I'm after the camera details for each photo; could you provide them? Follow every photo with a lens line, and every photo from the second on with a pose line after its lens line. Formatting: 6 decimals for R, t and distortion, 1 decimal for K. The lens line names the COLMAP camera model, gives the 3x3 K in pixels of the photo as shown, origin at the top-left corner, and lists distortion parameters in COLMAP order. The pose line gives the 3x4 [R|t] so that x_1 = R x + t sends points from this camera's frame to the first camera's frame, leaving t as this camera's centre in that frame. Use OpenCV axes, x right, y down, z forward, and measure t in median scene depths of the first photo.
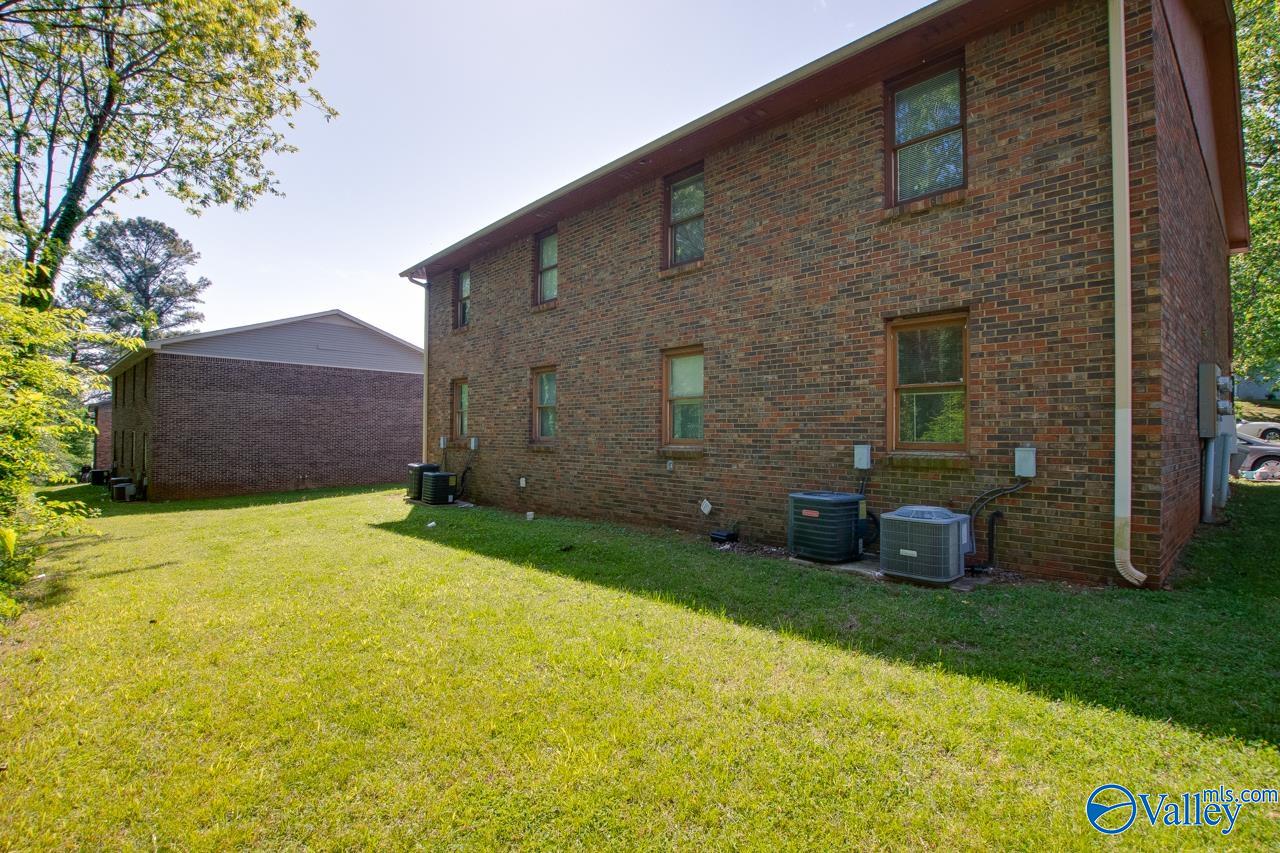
lens RADIAL K [[579.1, 0, 640.0], [0, 579.1, 426.5], [0, 0, 1]] dist [-0.027504, 0.000176]
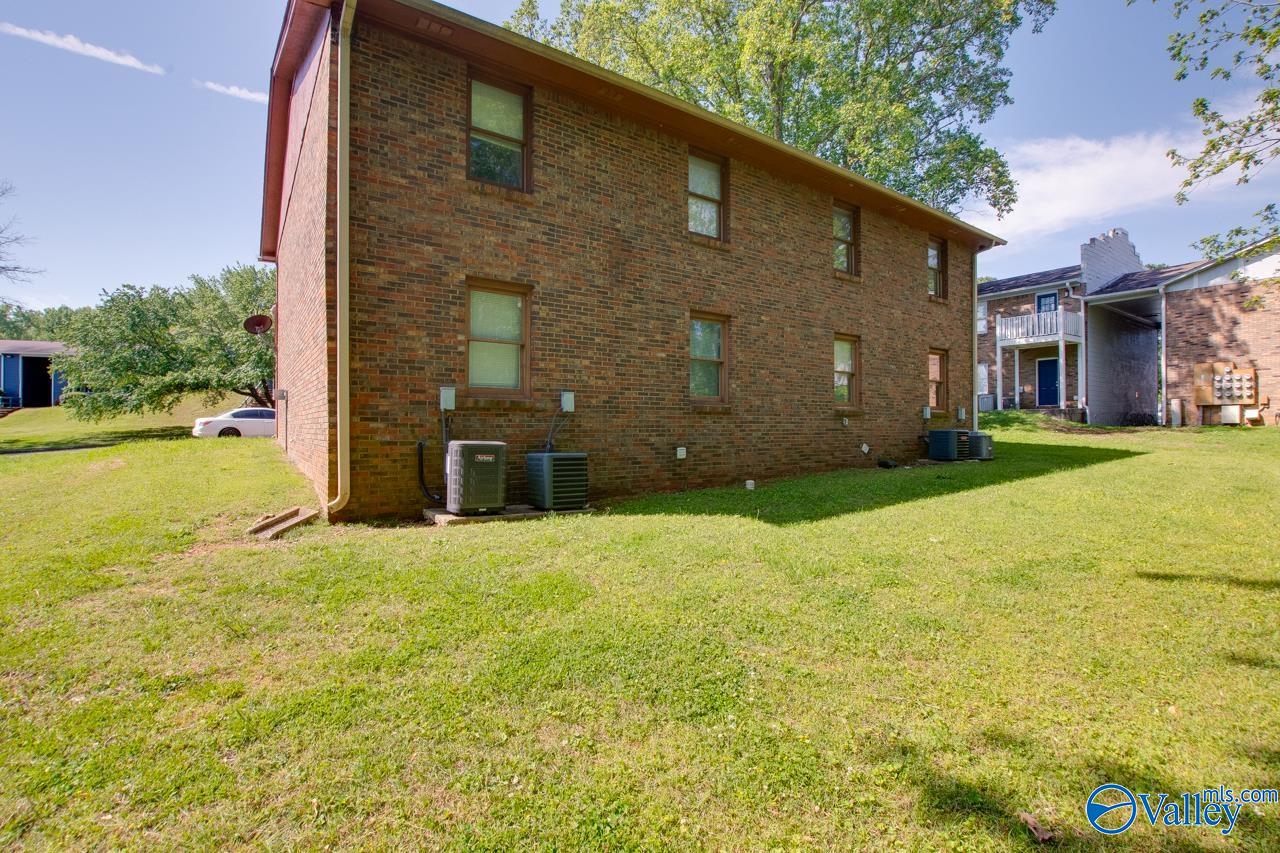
lens RADIAL K [[579.1, 0, 640.0], [0, 579.1, 426.5], [0, 0, 1]] dist [-0.027504, 0.000176]
pose [[0.146494, -0.005833, 0.989194, -1.111458], [-0.015023, 0.999854, 0.008120, 0.062554], [-0.989097, -0.016050, 0.146385, 1.061164]]
